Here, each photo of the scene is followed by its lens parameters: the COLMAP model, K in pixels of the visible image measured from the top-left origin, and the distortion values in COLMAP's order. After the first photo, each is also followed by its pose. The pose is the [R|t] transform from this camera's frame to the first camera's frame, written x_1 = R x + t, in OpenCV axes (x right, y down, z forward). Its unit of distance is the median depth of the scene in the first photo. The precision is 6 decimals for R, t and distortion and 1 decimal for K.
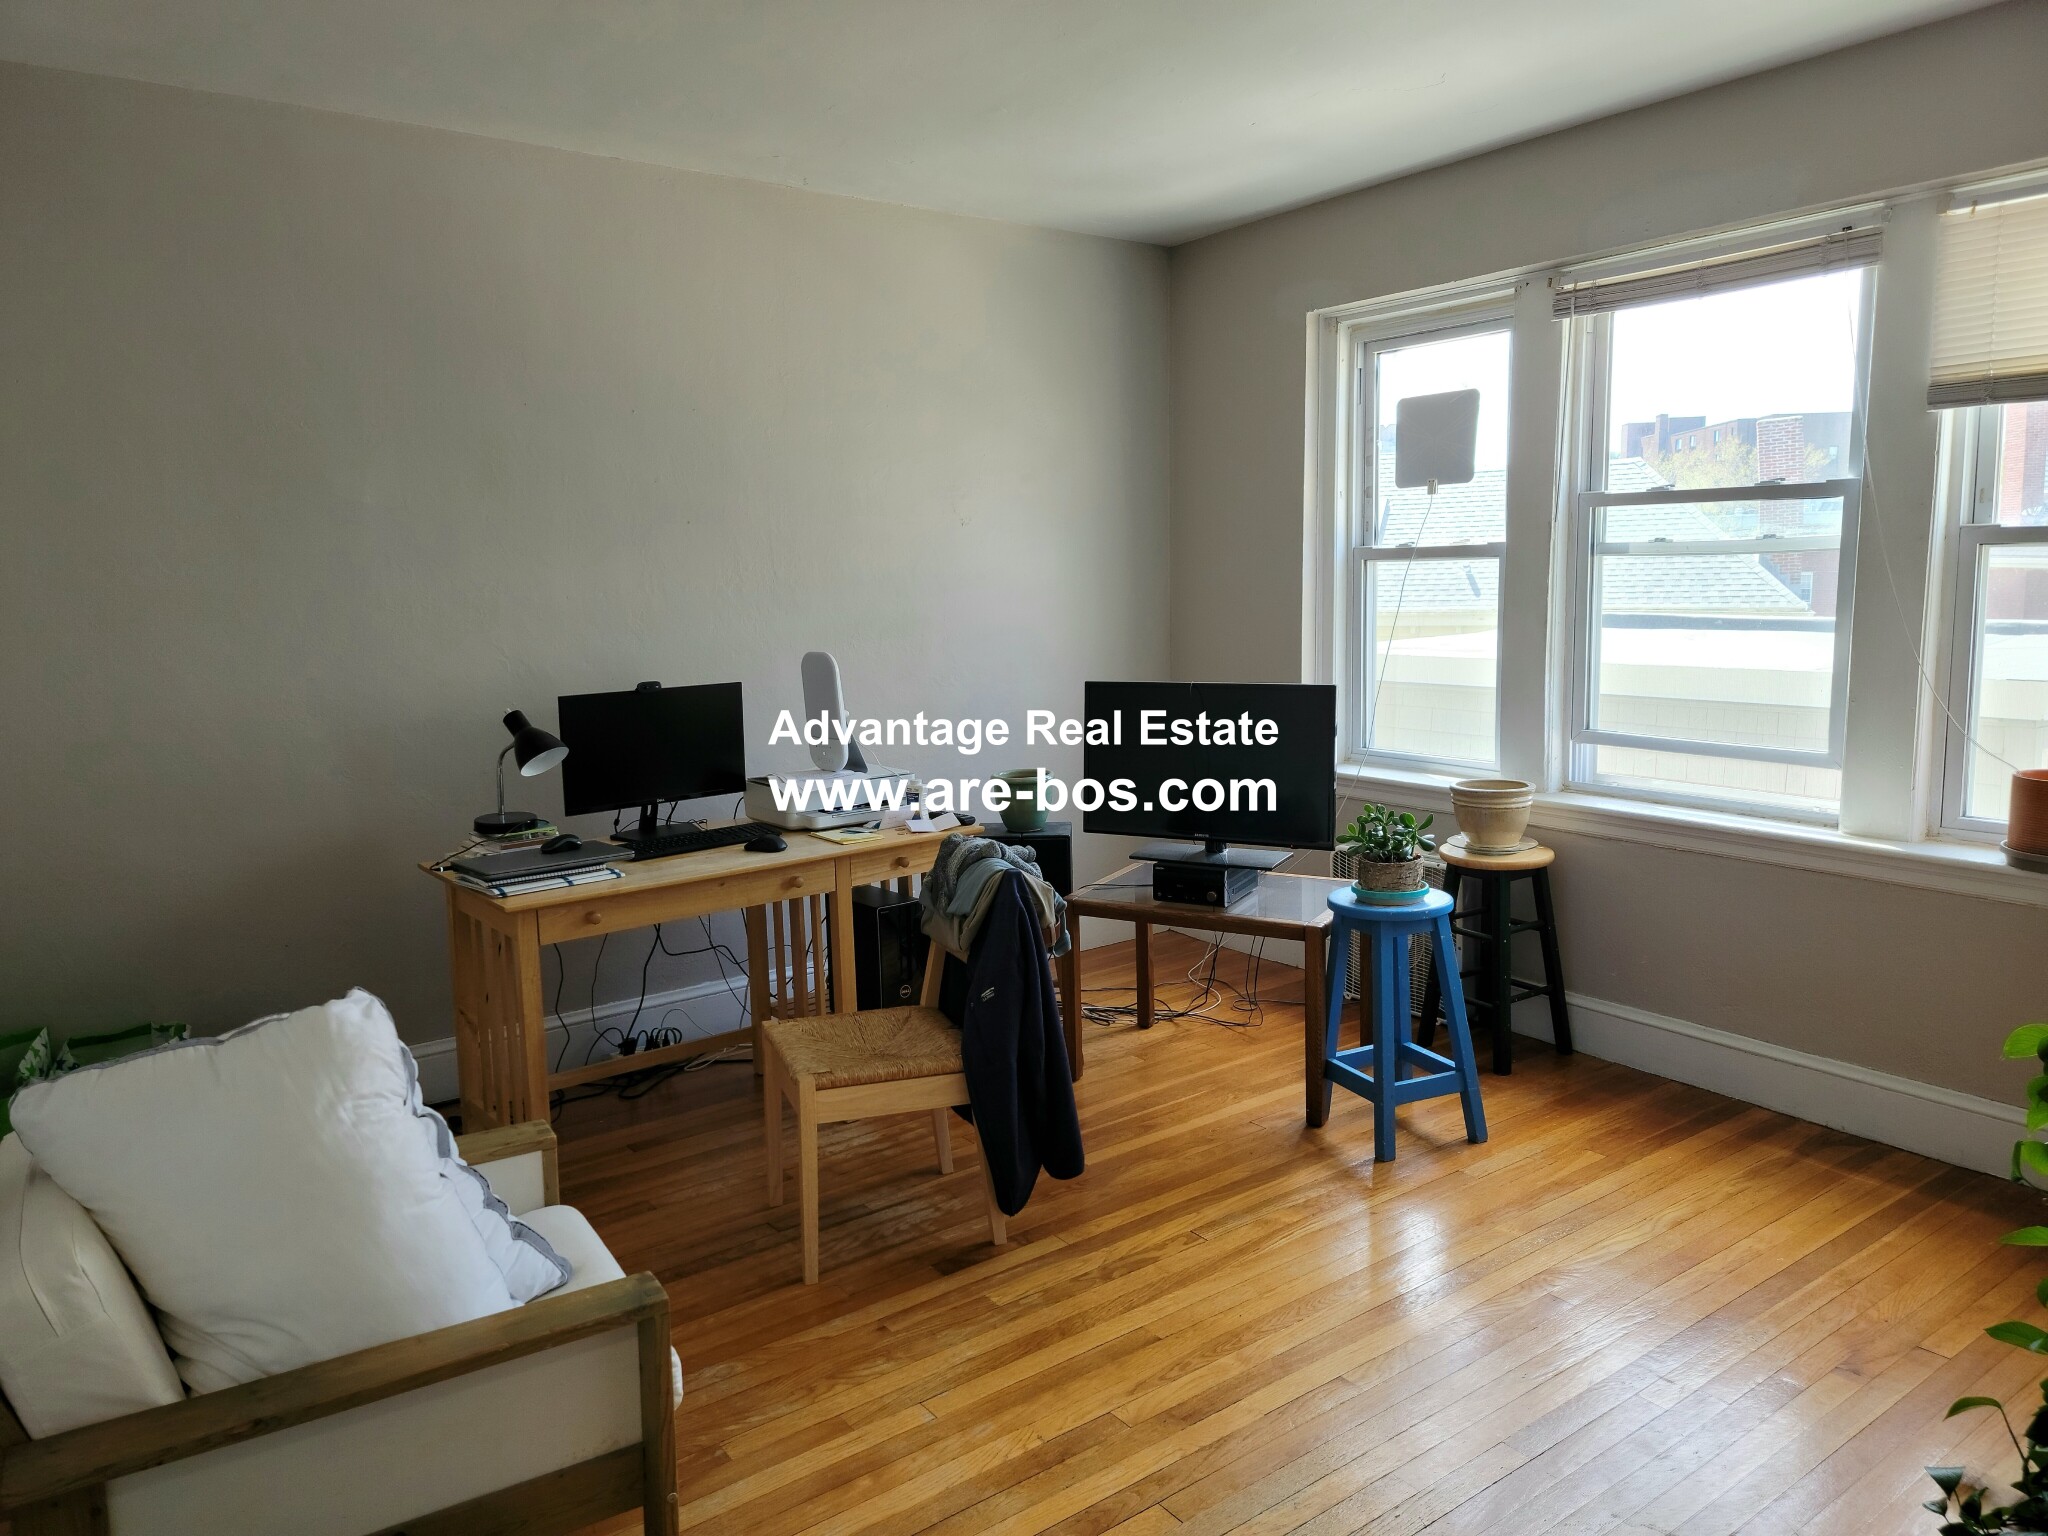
lens RADIAL K [[1436.3, 0, 1024.0], [0, 1436.3, 768.0], [0, 0, 1]] dist [0.062213, -0.047905]
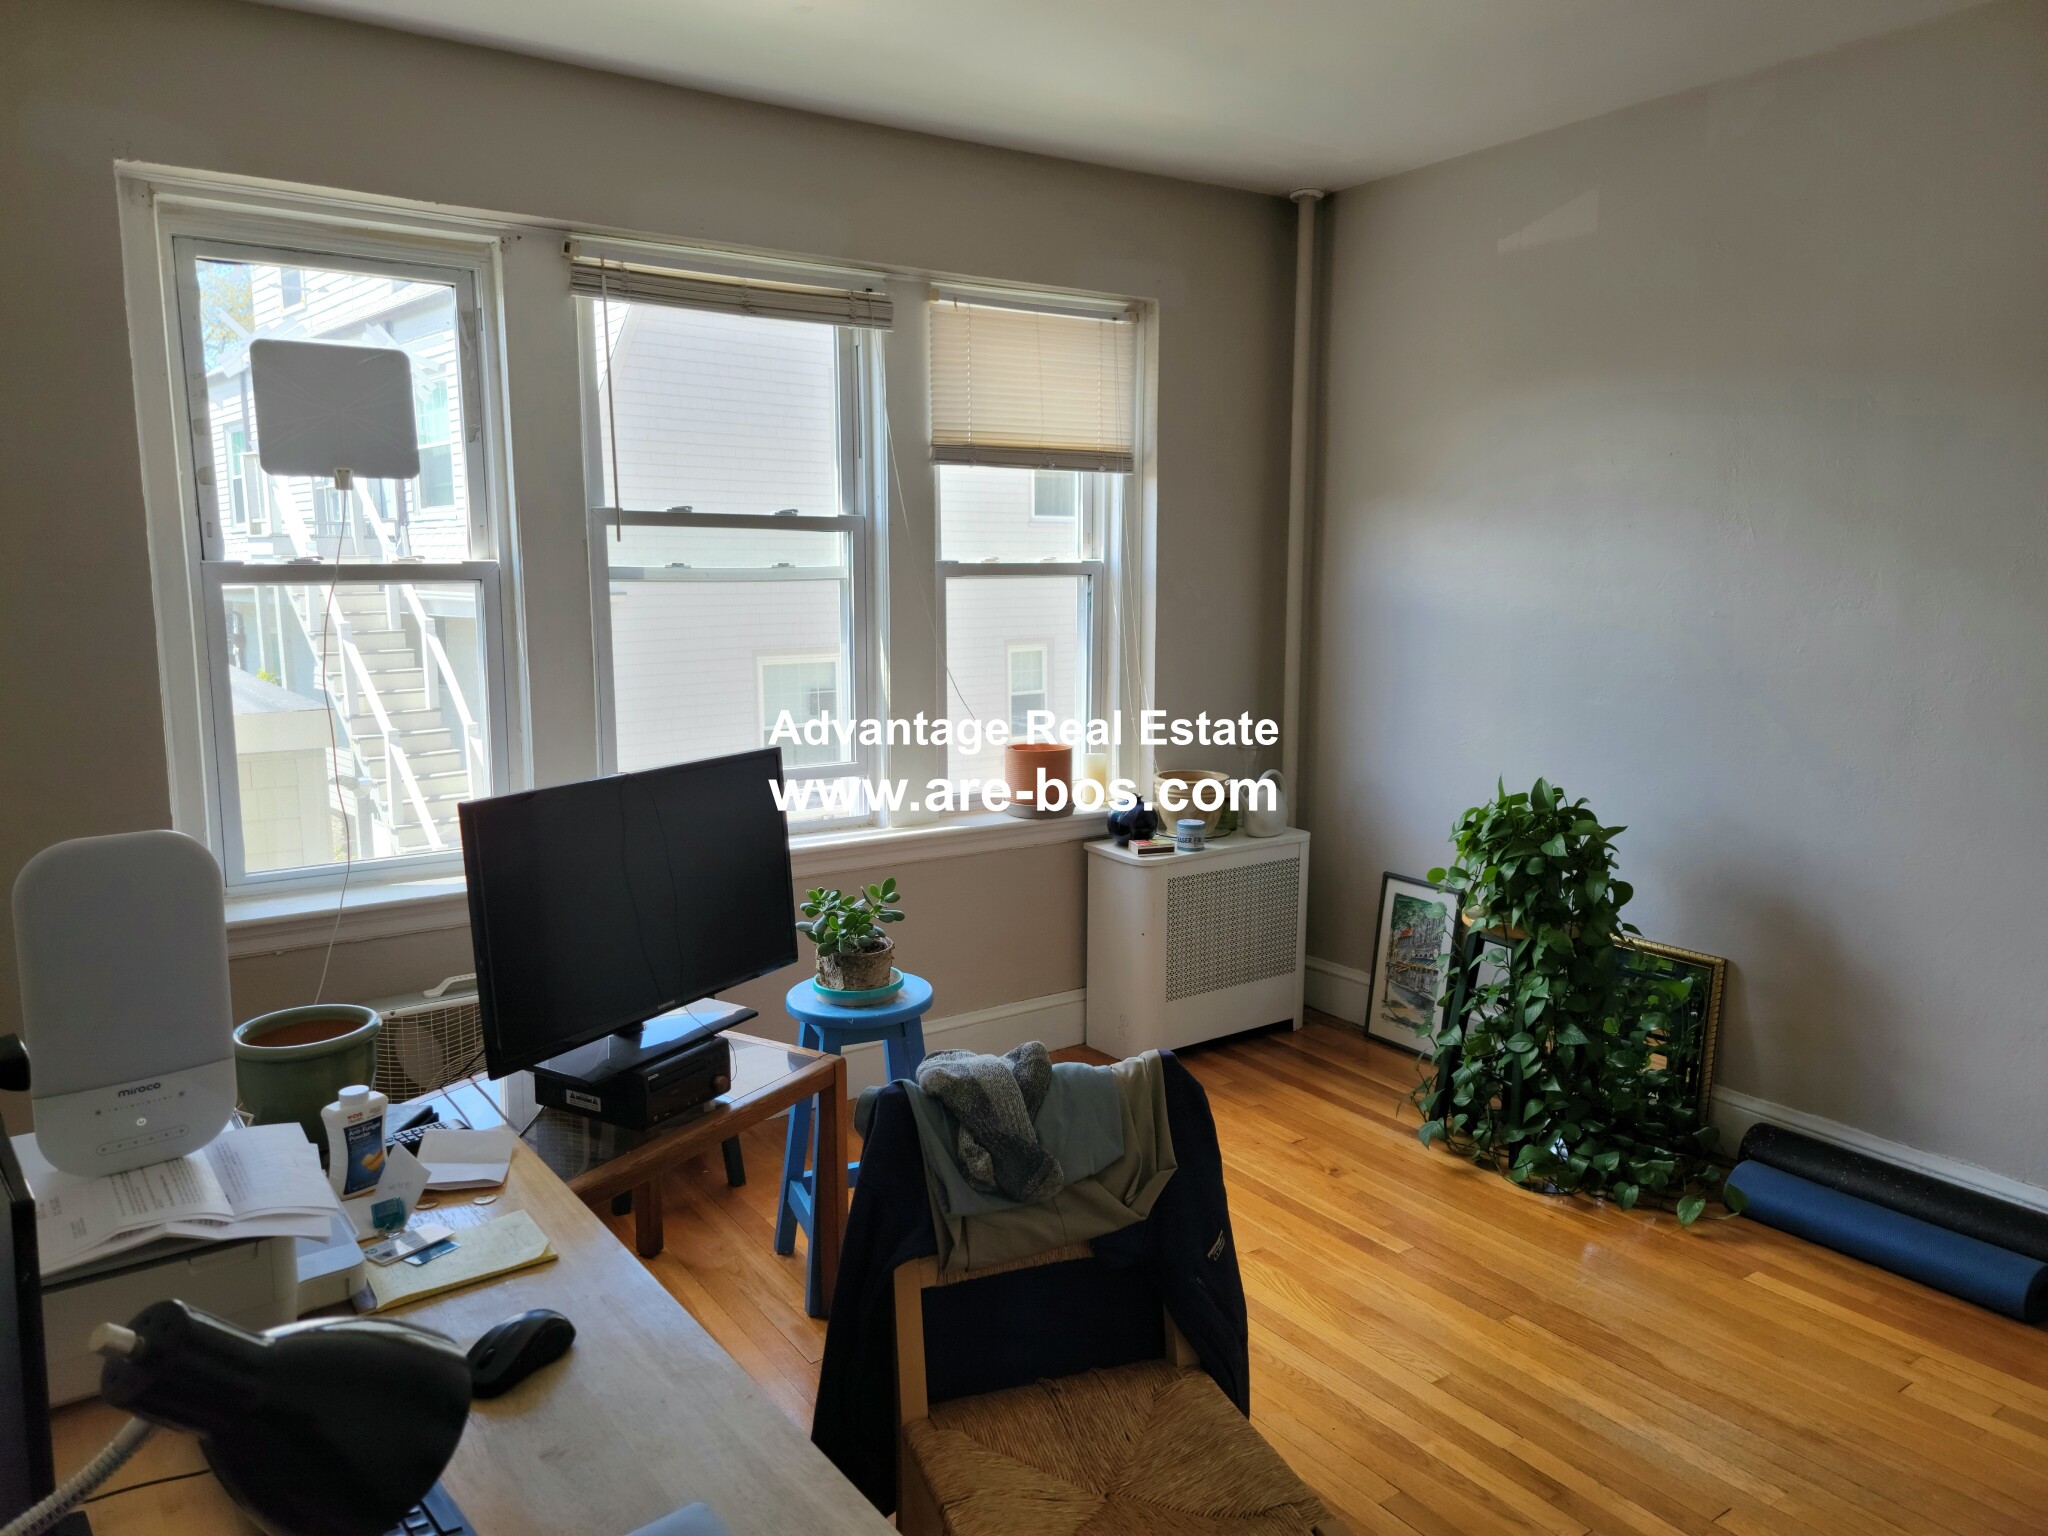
lens RADIAL K [[1436.3, 0, 1024.0], [0, 1436.3, 768.0], [0, 0, 1]] dist [0.062213, -0.047905]
pose [[0.050359, -0.106109, 0.993079, -0.475113], [0.145749, 0.984476, 0.097799, -0.087914], [-0.988039, 0.139815, 0.065042, 0.739032]]
